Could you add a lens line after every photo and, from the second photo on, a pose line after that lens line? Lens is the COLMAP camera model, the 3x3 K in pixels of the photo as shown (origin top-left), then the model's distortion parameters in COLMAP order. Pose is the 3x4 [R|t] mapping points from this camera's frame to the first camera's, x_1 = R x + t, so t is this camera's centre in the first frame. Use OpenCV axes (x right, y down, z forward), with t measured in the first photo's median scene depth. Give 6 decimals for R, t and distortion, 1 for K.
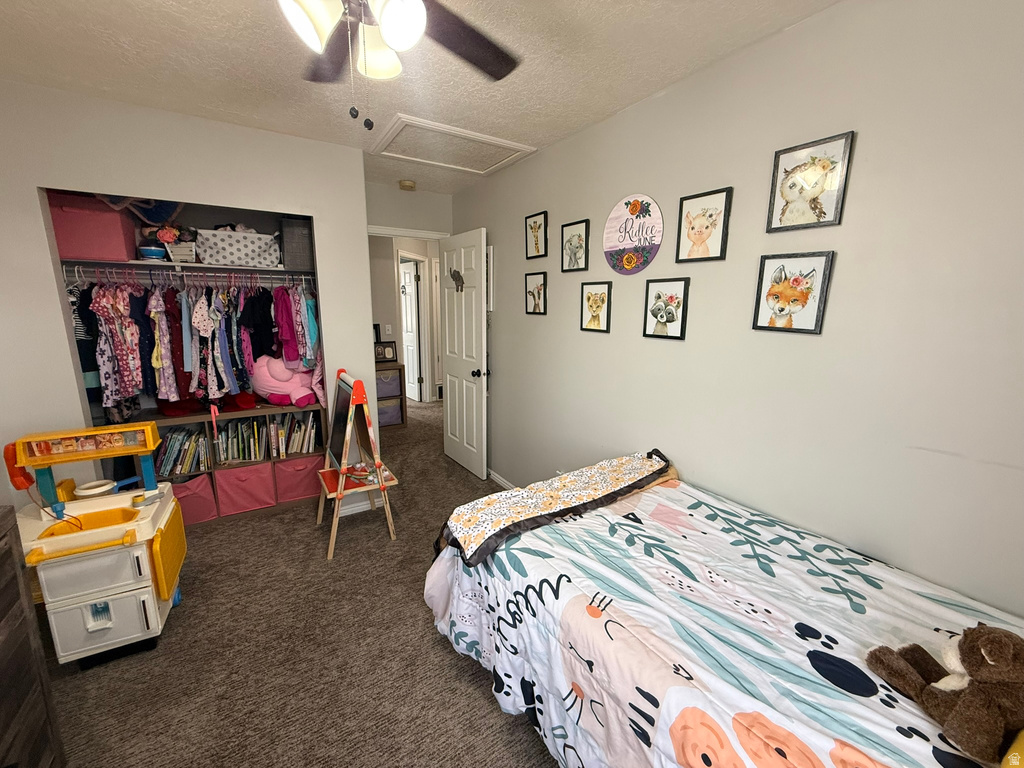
lens RADIAL K [[407.7, 0, 512.0], [0, 407.7, 384.0], [0, 0, 1]] dist [0.002831, 0.000252]
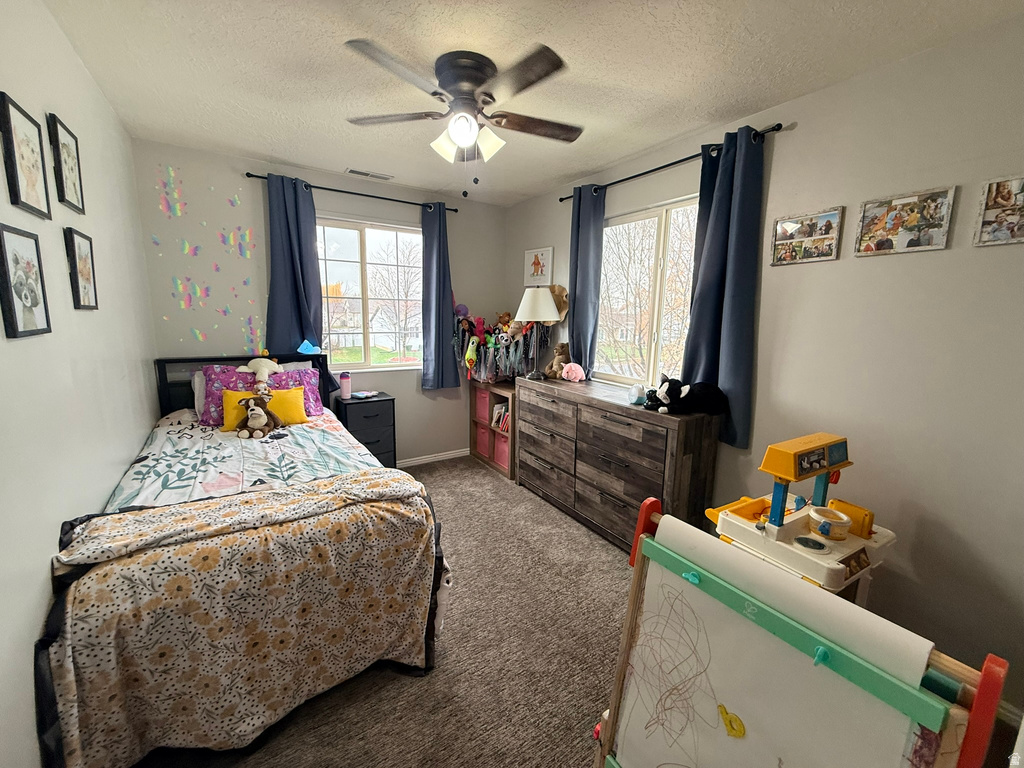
lens RADIAL K [[407.7, 0, 512.0], [0, 407.7, 384.0], [0, 0, 1]] dist [0.002831, 0.000252]
pose [[-0.999259, -0.035539, -0.014762, -0.372684], [-0.038468, 0.932912, 0.358044, -0.352575], [0.001048, 0.358346, -0.933588, 1.980010]]
